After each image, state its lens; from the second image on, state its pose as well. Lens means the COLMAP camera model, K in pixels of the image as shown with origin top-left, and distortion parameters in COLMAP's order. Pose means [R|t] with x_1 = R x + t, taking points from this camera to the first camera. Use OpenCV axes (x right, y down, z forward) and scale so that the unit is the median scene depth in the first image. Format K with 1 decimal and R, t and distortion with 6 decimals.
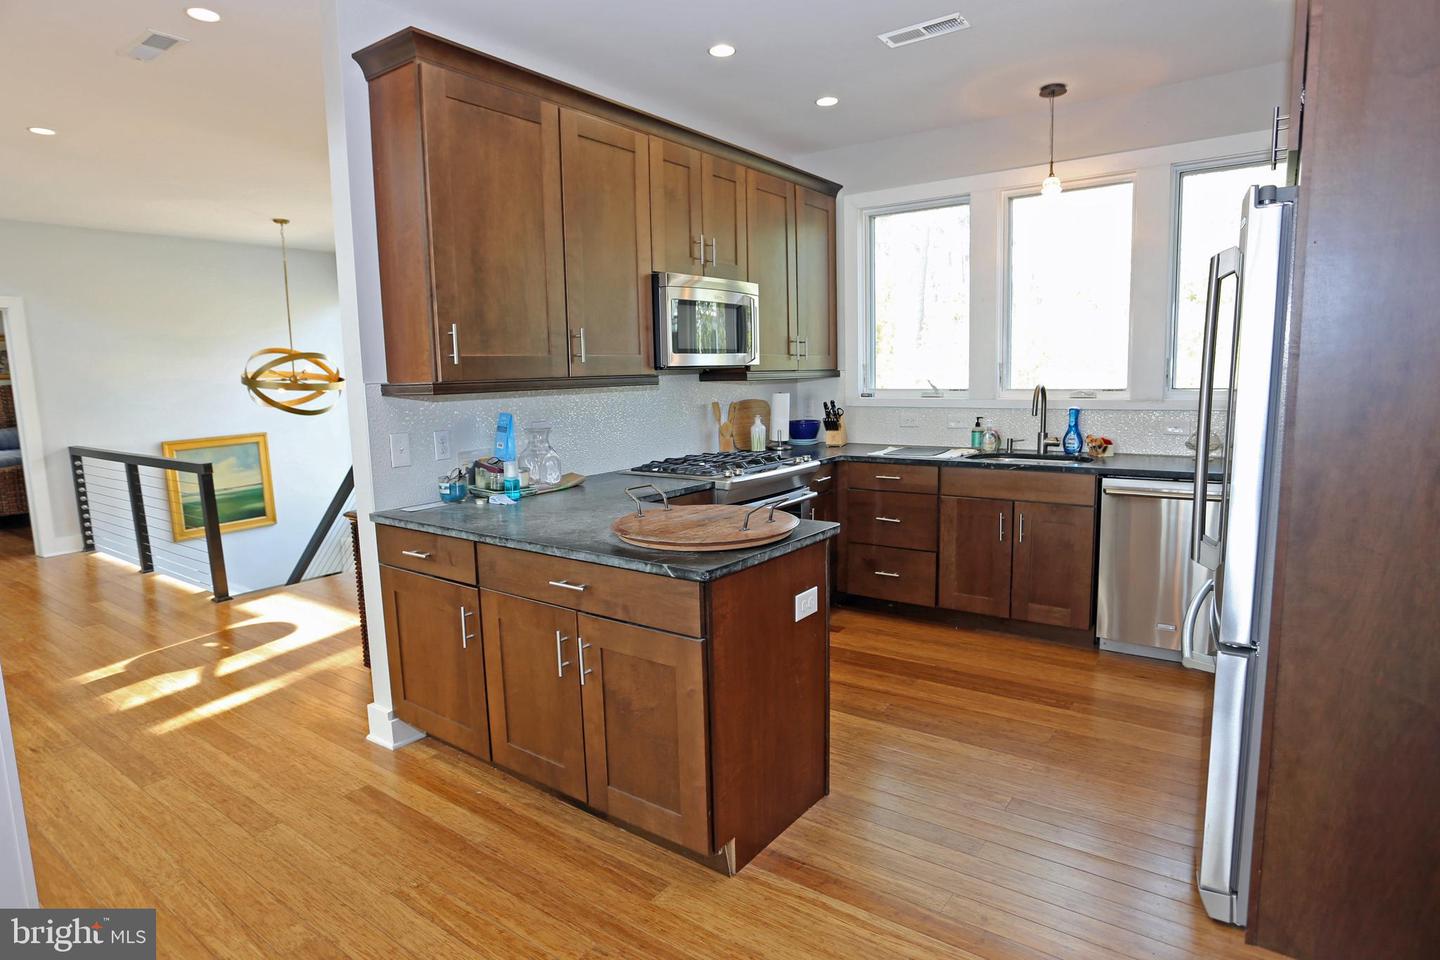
lens RADIAL K [[786.6, 0, 720.0], [0, 786.6, 480.0], [0, 0, 1]] dist [-0.071130, 0.035552]
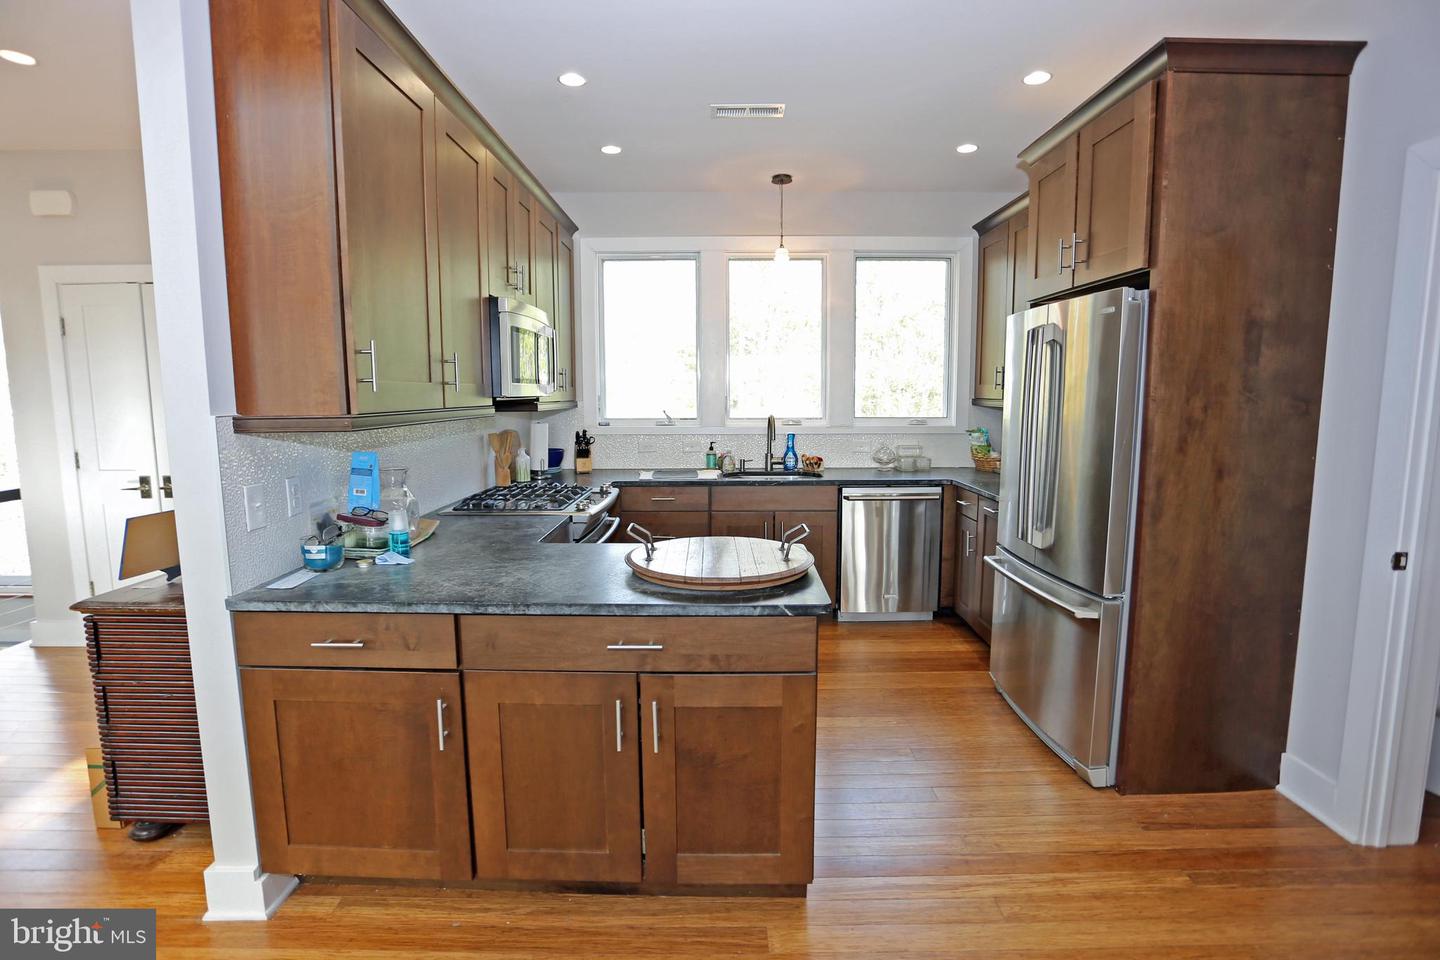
lens RADIAL K [[700.9, 0, 721.6], [0, 700.9, 476.5], [0, 0, 1]] dist [-0.082153, 0.035166]
pose [[0.811873, -0.049650, 0.581719, -0.290719], [0.066026, 0.997793, -0.006988, -0.022710], [-0.580089, 0.044082, 0.813360, 0.153014]]
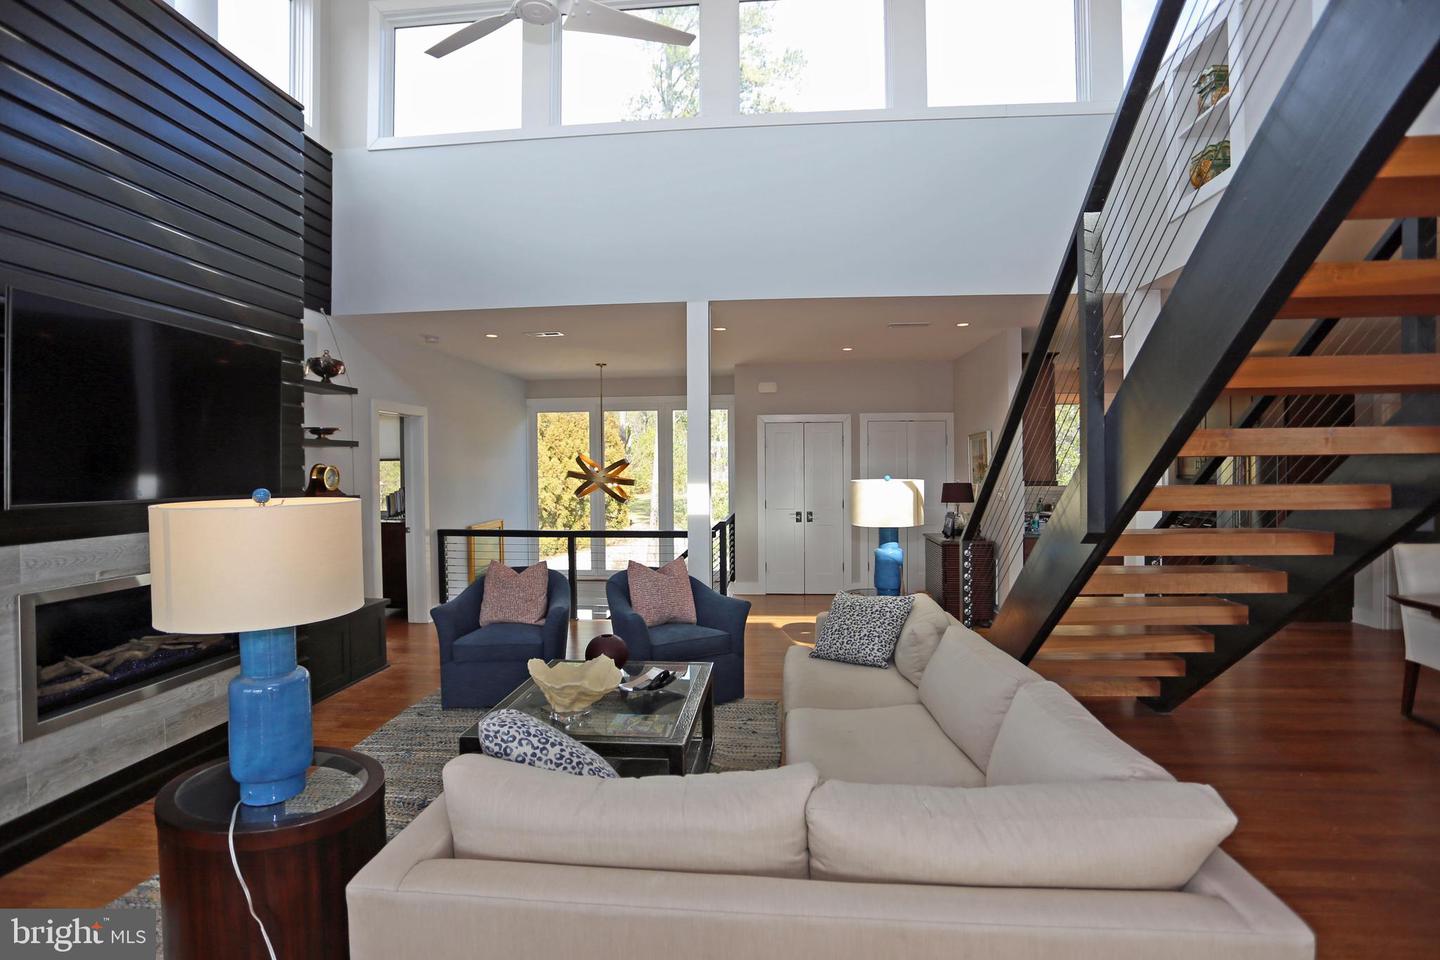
lens RADIAL K [[700.9, 0, 721.6], [0, 700.9, 476.5], [0, 0, 1]] dist [-0.082153, 0.035166]
pose [[0.858445, 0.009214, 0.512822, -1.668341], [0.061902, 0.990669, -0.121420, 0.051587], [-0.509156, 0.135978, 0.849865, -0.274013]]
